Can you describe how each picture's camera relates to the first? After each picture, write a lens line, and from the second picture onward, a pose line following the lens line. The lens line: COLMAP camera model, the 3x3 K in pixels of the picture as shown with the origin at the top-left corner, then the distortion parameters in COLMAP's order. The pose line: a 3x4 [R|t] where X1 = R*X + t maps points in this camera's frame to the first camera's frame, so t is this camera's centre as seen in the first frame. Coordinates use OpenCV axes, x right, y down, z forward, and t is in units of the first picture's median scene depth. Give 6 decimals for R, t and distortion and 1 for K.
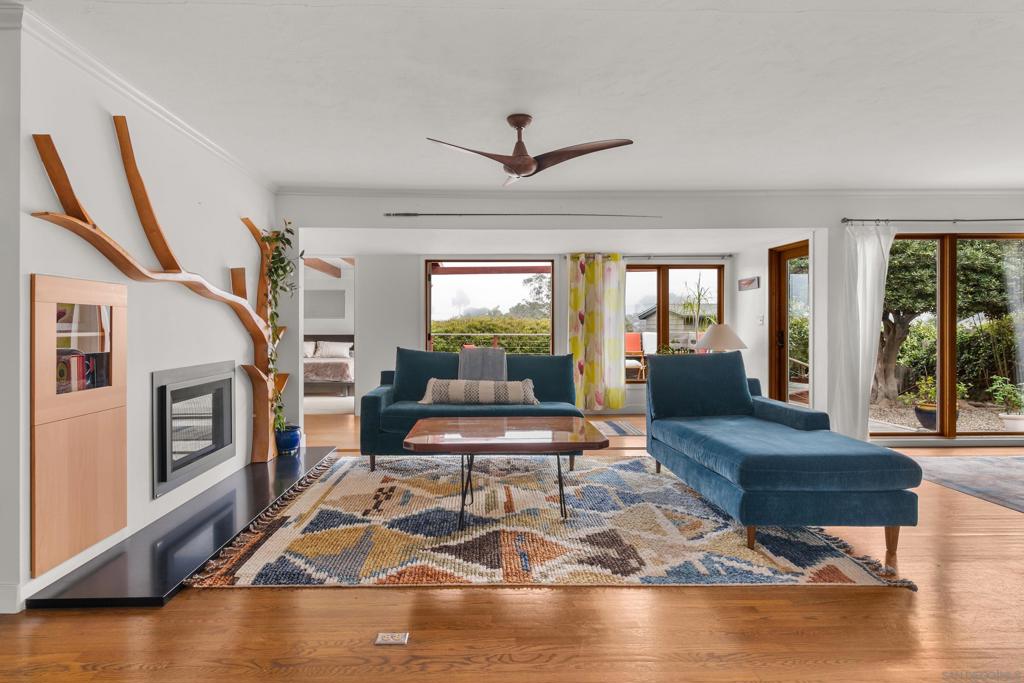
lens RADIAL K [[546.0, 0, 510.9], [0, 546.0, 326.6], [0, 0, 1]] dist [0.001201, 0.000133]
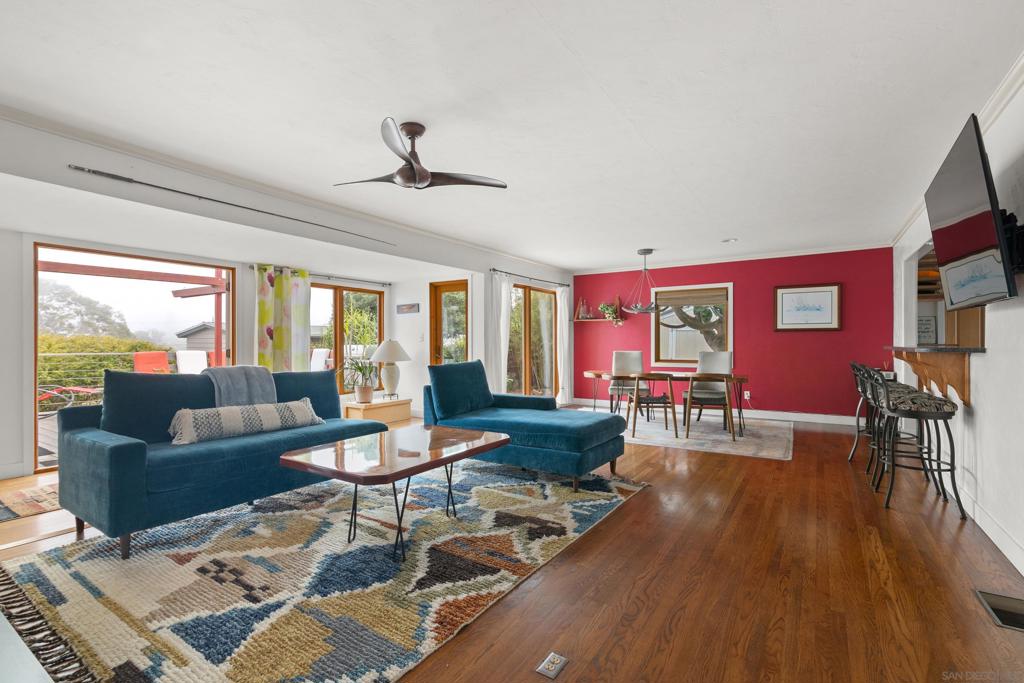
lens RADIAL K [[464.8, 0, 512.0], [0, 464.8, 341.5], [0, 0, 1]] dist [0.000959, 0.000057]
pose [[0.562327, 0.004907, 0.826900, -0.573526], [0.003912, 0.999955, -0.008594, 0.013737], [-0.826906, 0.008068, 0.562283, 0.377160]]
